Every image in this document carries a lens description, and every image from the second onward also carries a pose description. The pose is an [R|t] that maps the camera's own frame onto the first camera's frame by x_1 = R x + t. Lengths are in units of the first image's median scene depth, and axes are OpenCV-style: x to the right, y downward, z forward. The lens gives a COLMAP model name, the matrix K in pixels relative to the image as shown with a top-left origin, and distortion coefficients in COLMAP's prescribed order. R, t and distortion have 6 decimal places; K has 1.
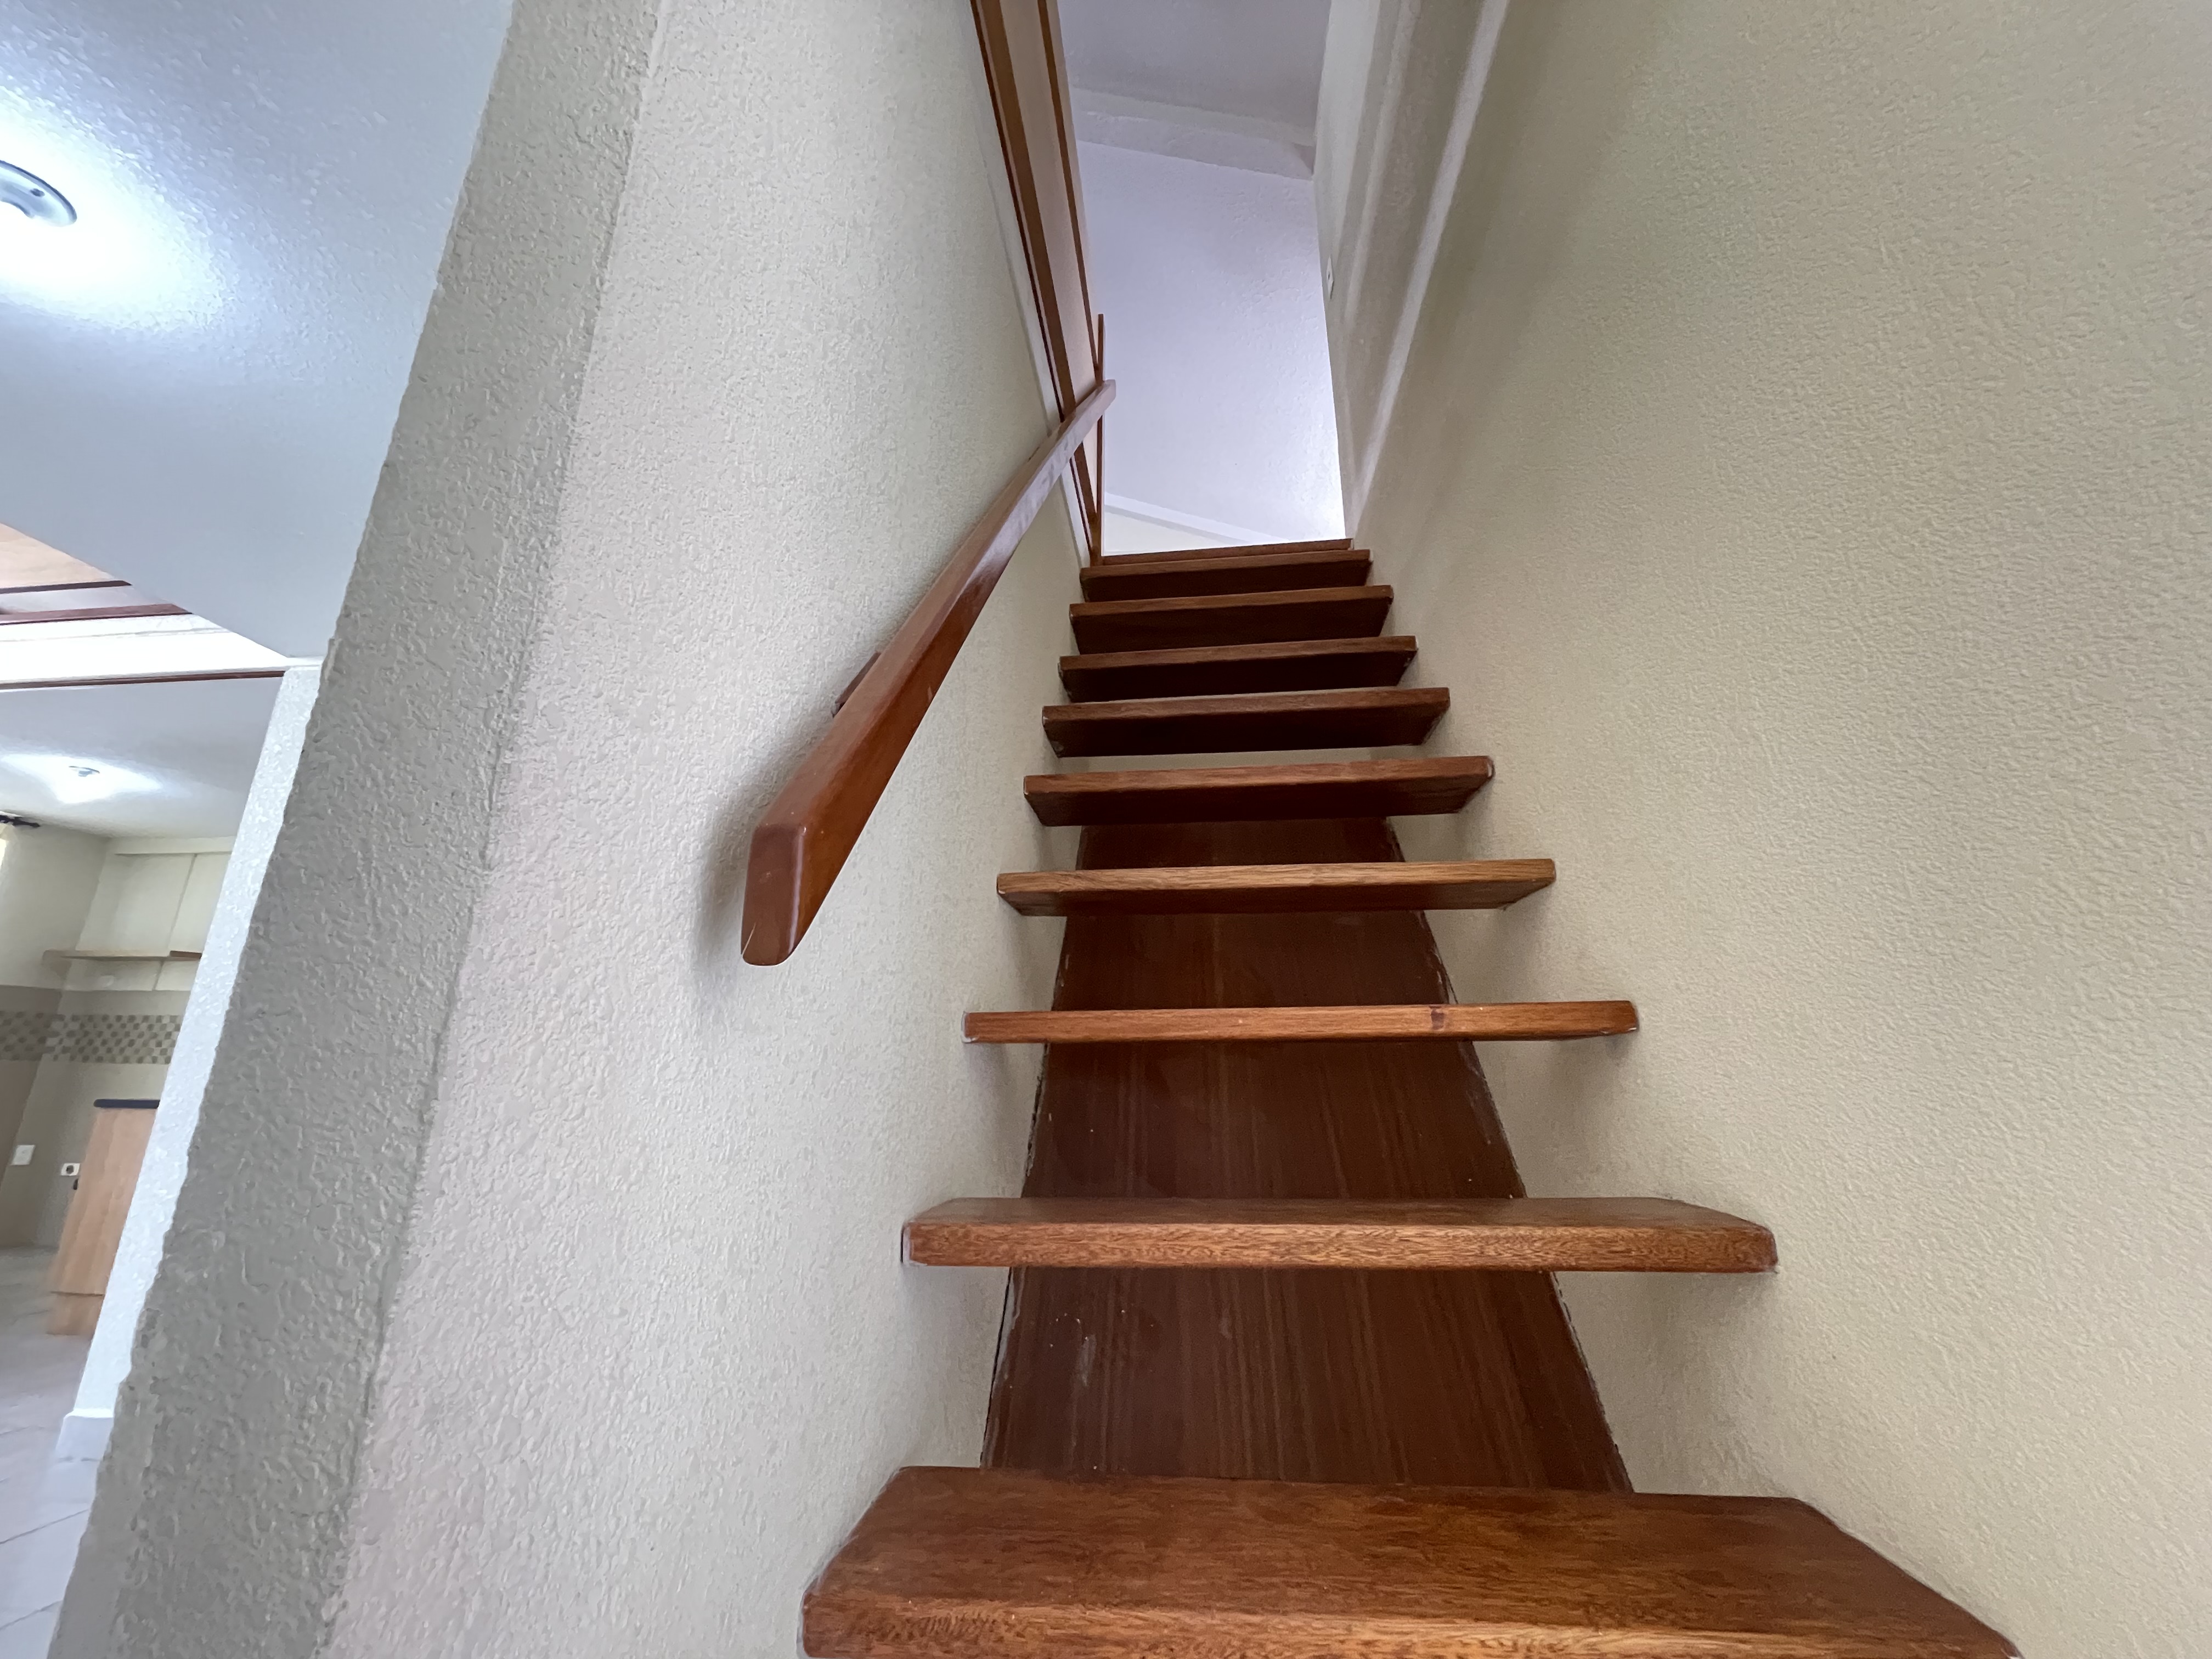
lens RADIAL K [[894.4, 0, 1097.5], [0, 894.4, 825.6], [0, 0, 1]] dist [-0.003543, 0.000604]
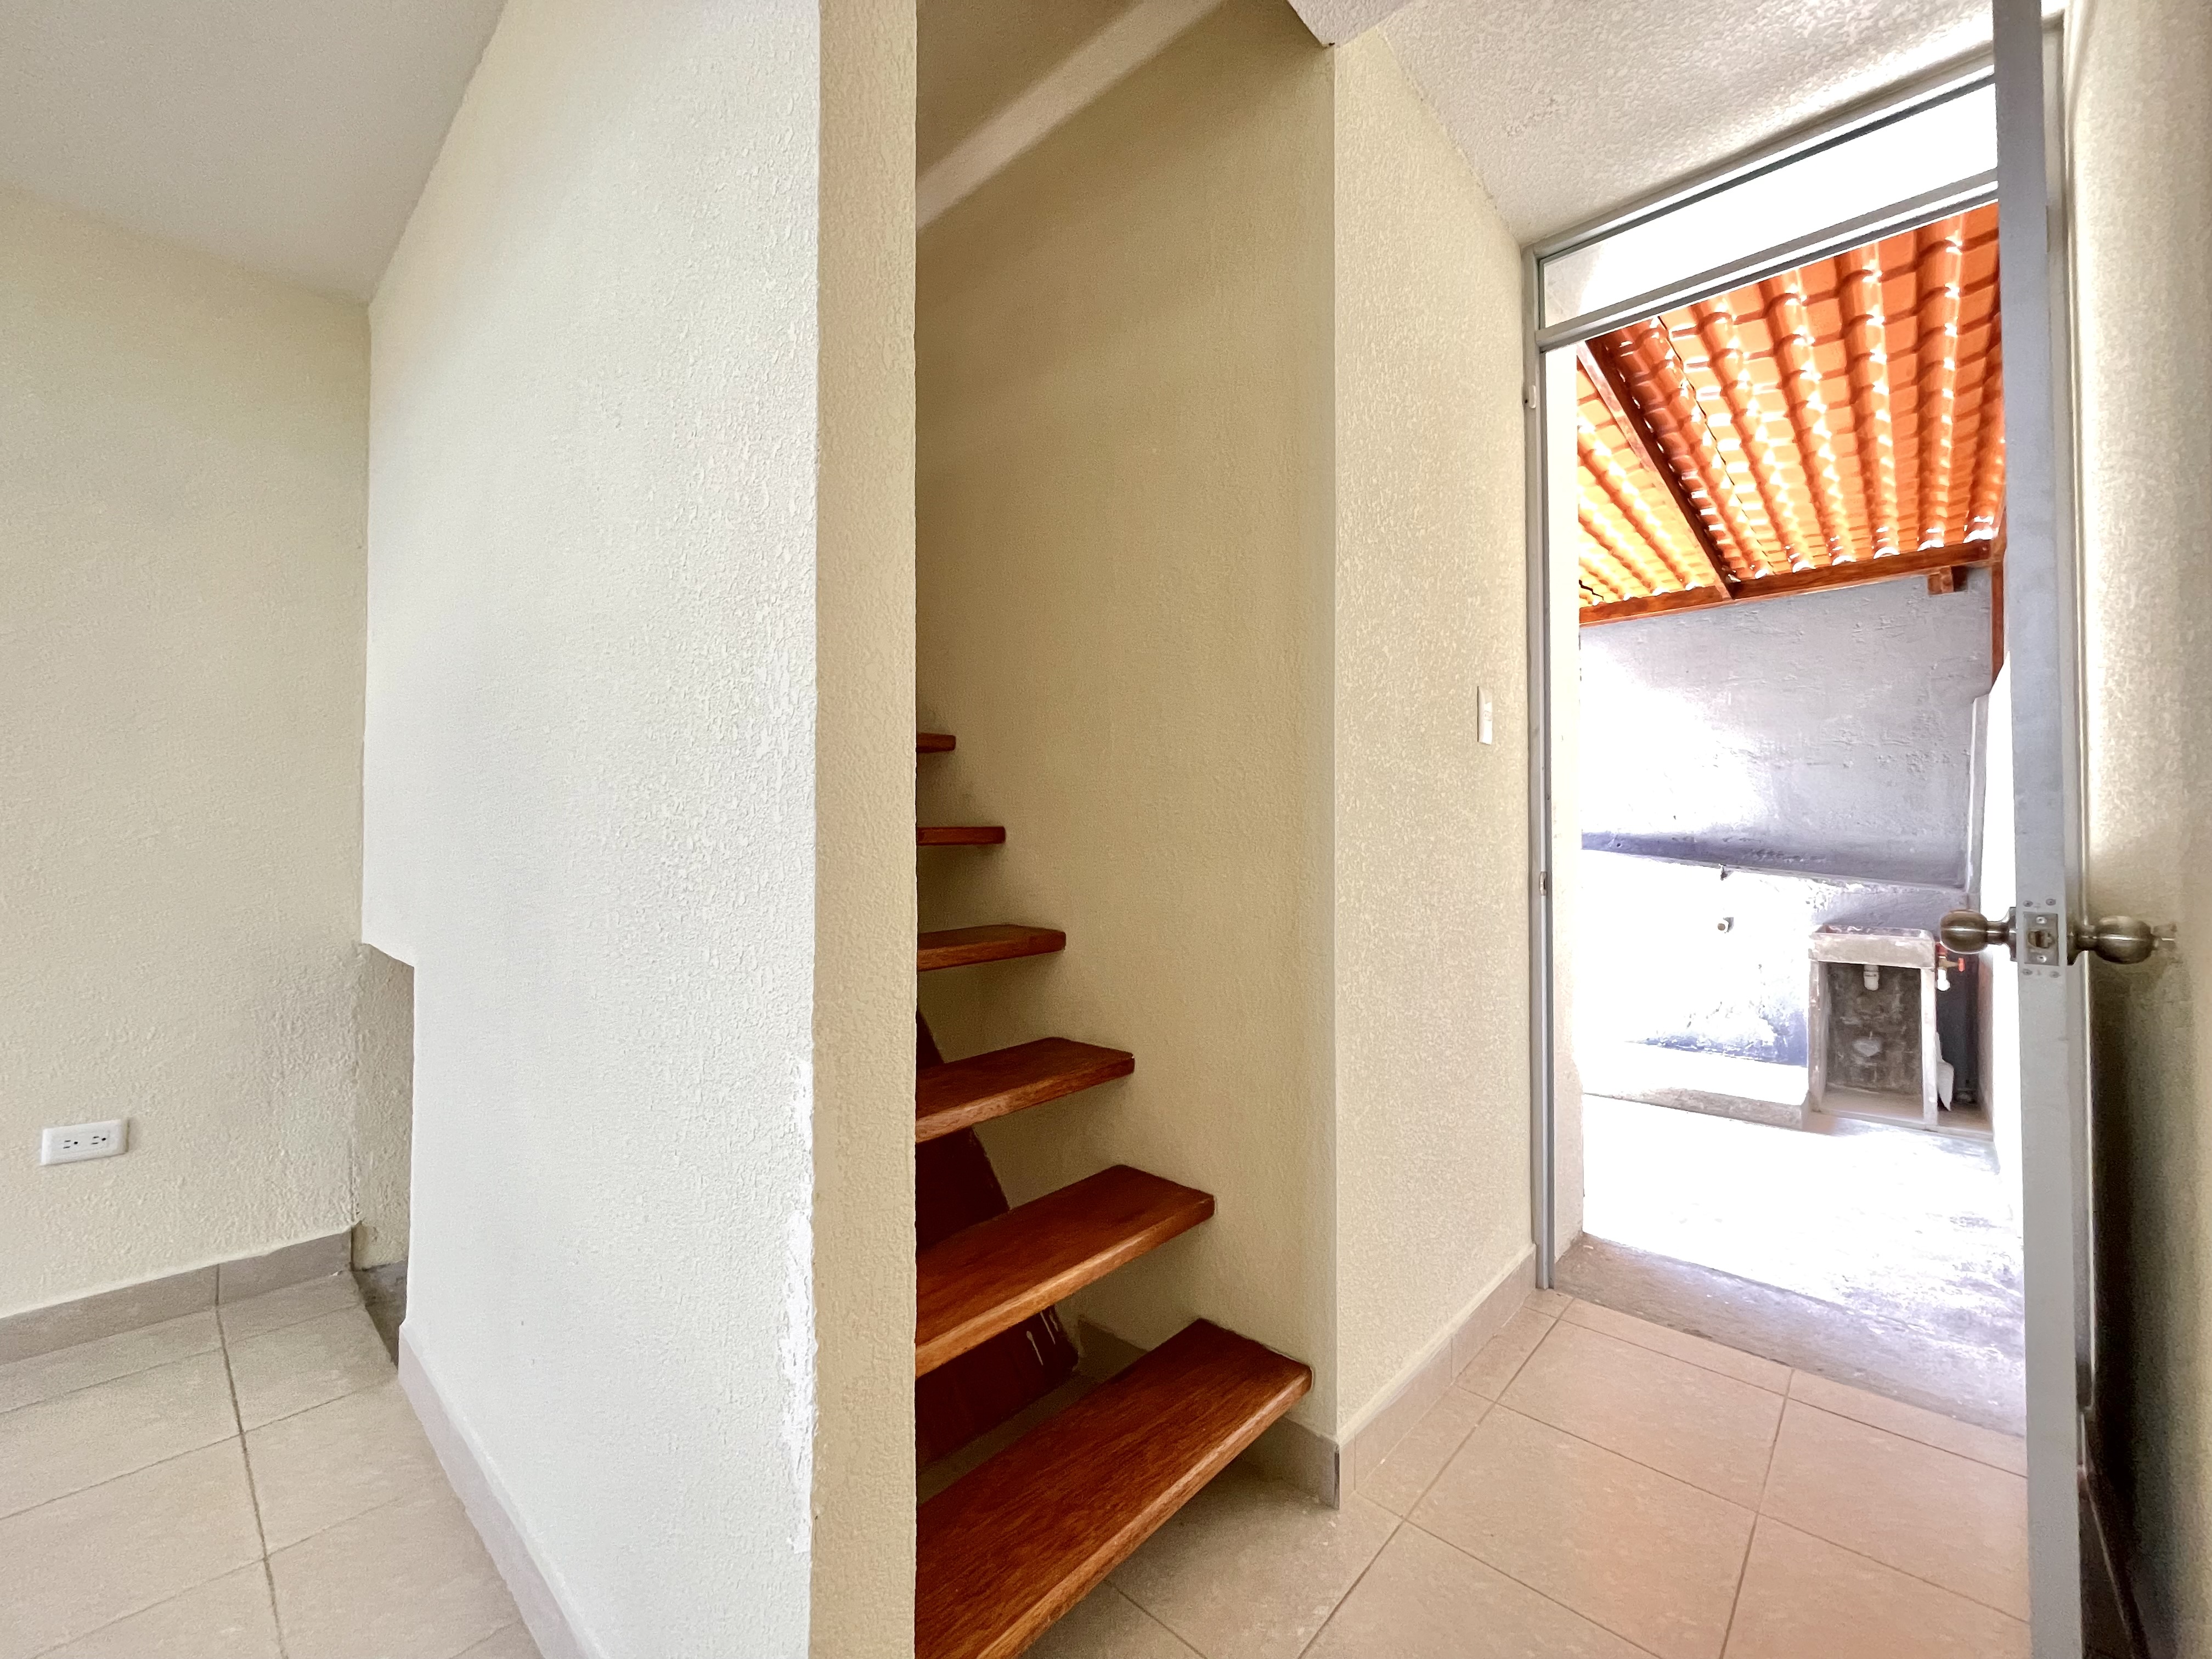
lens RADIAL K [[894.4, 0, 1099.9], [0, 894.4, 824.0], [0, 0, 1]] dist [-0.003543, 0.000604]
pose [[0.589420, 0.008860, 0.807778, -0.386714], [-0.223919, 0.962550, 0.152832, -0.068989], [-0.776173, -0.270959, 0.569330, -0.119738]]
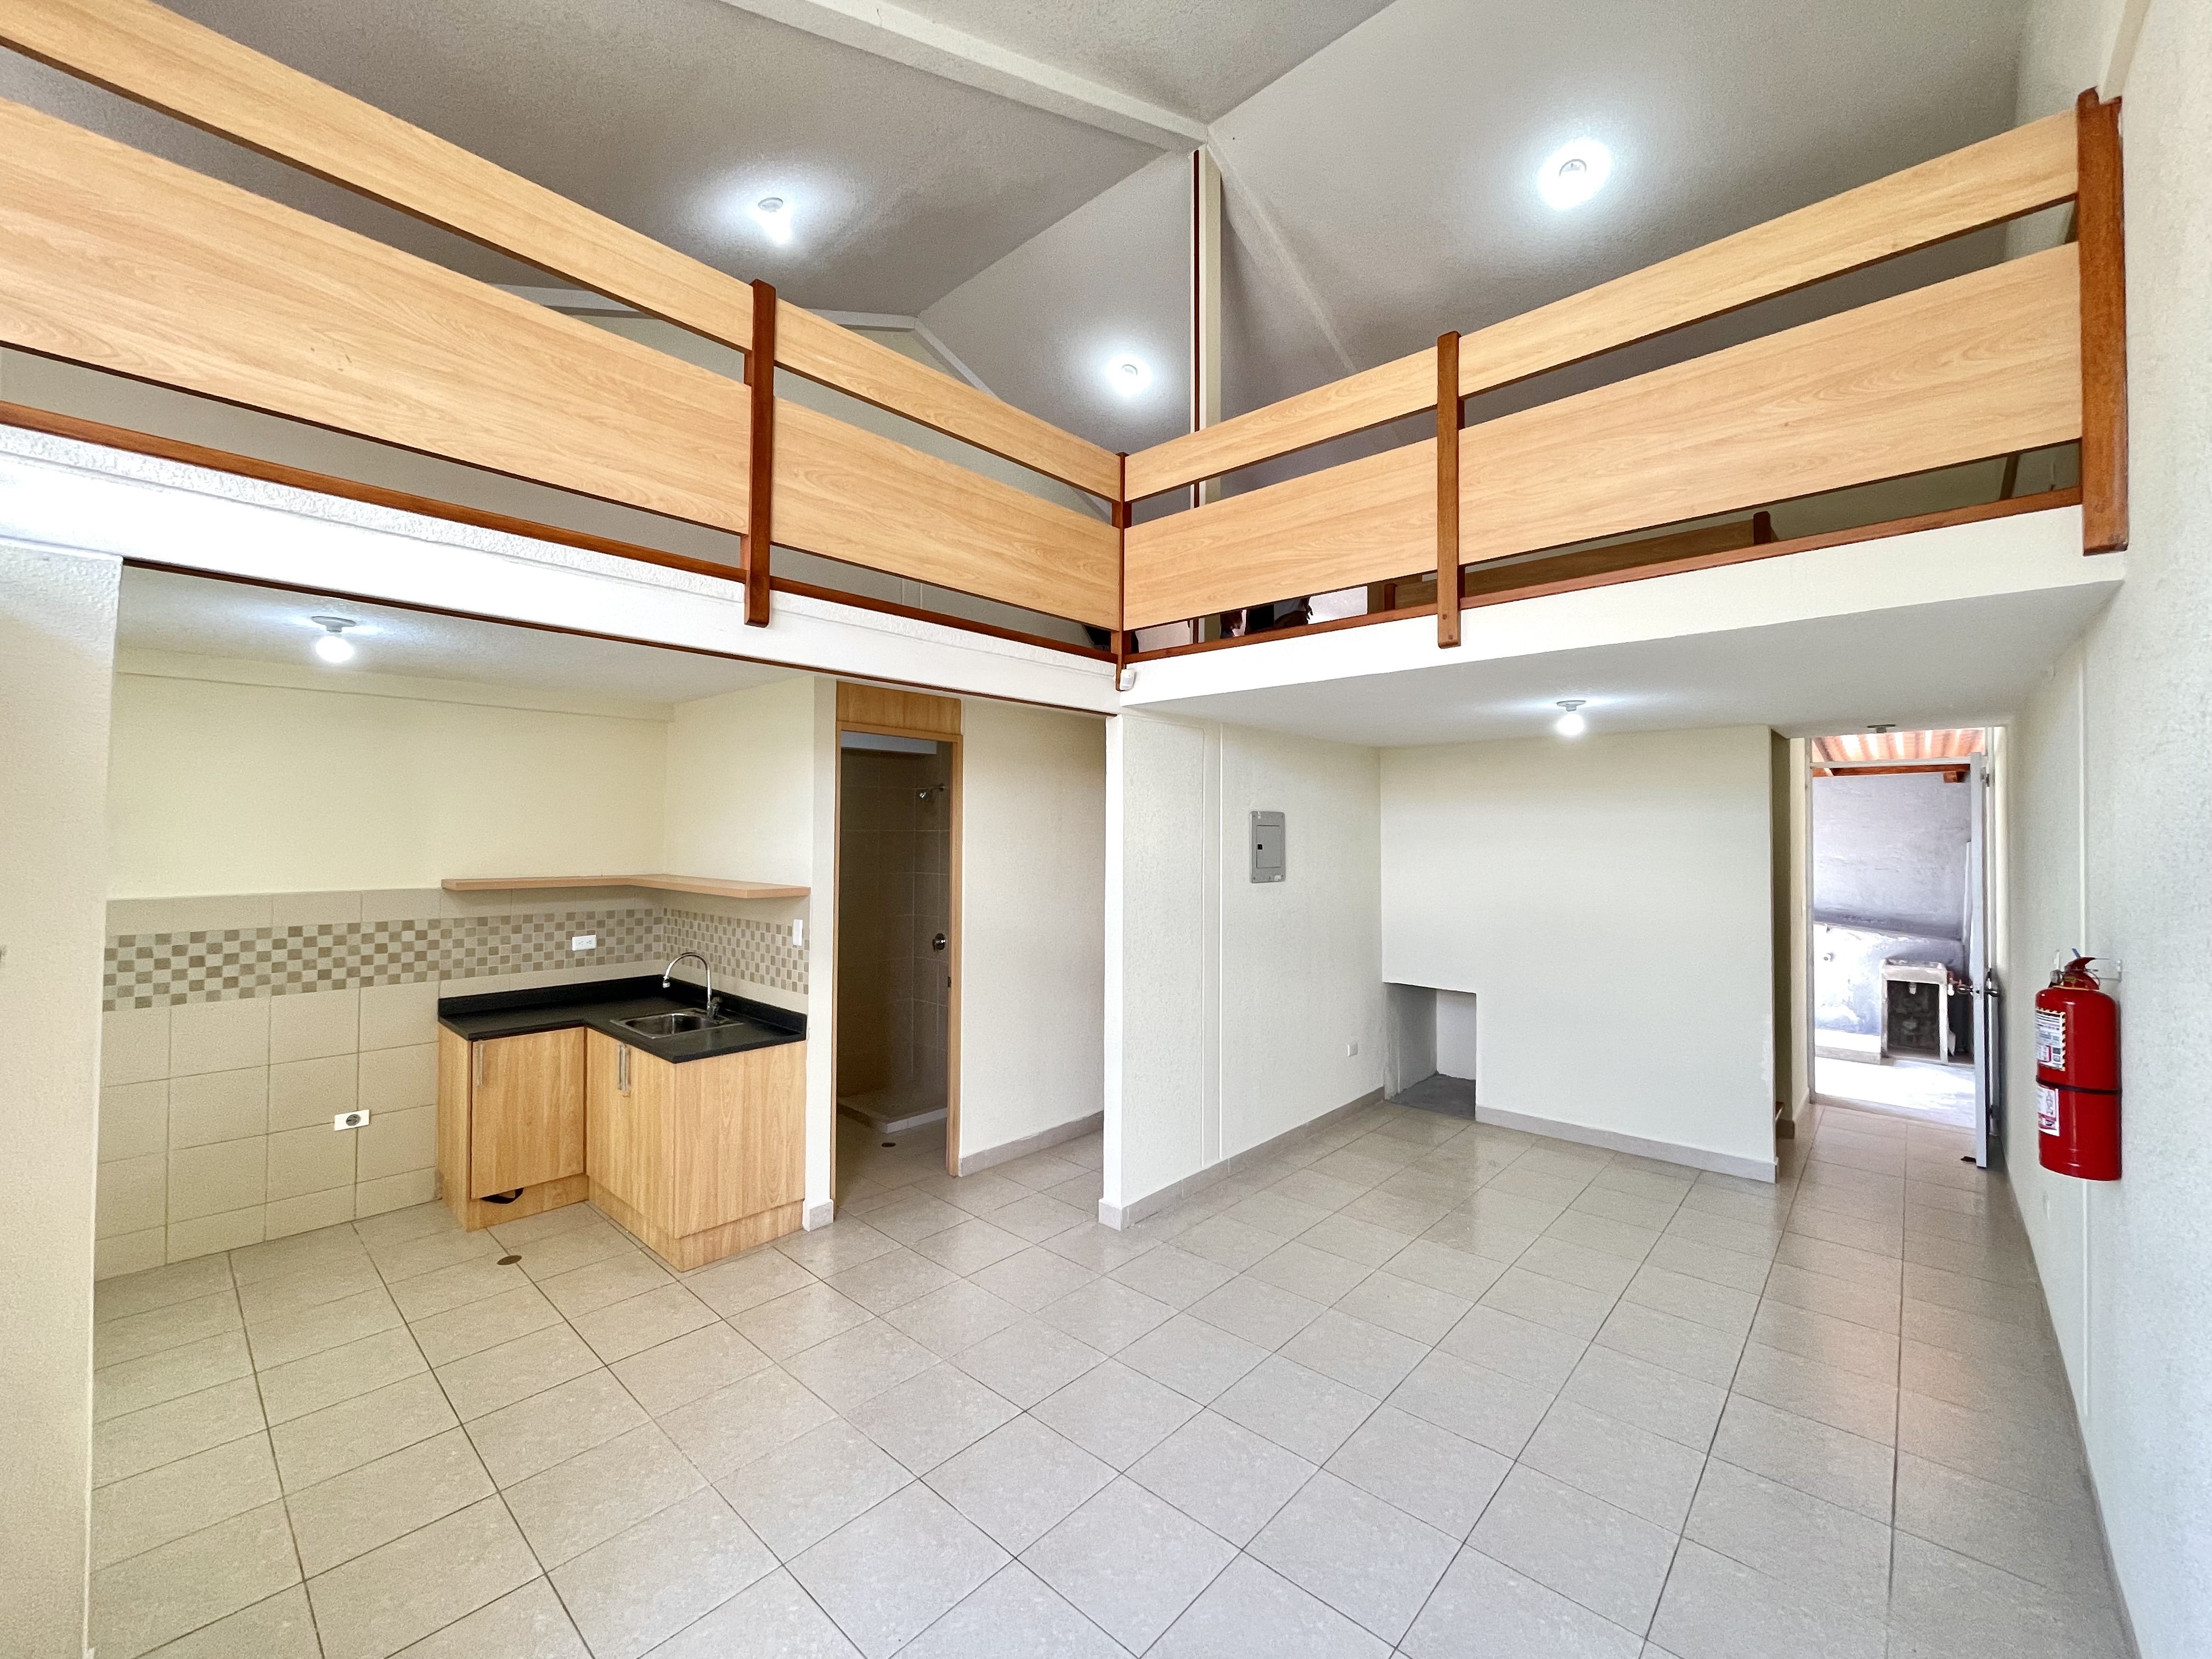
lens RADIAL K [[894.4, 0, 1097.7], [0, 894.4, 822.7], [0, 0, 1]] dist [-0.003543, 0.000604]
pose [[0.587914, 0.003944, 0.808914, -2.856667], [-0.224854, 0.961376, 0.158736, -0.318670], [-0.777044, -0.275210, 0.566094, 0.322398]]
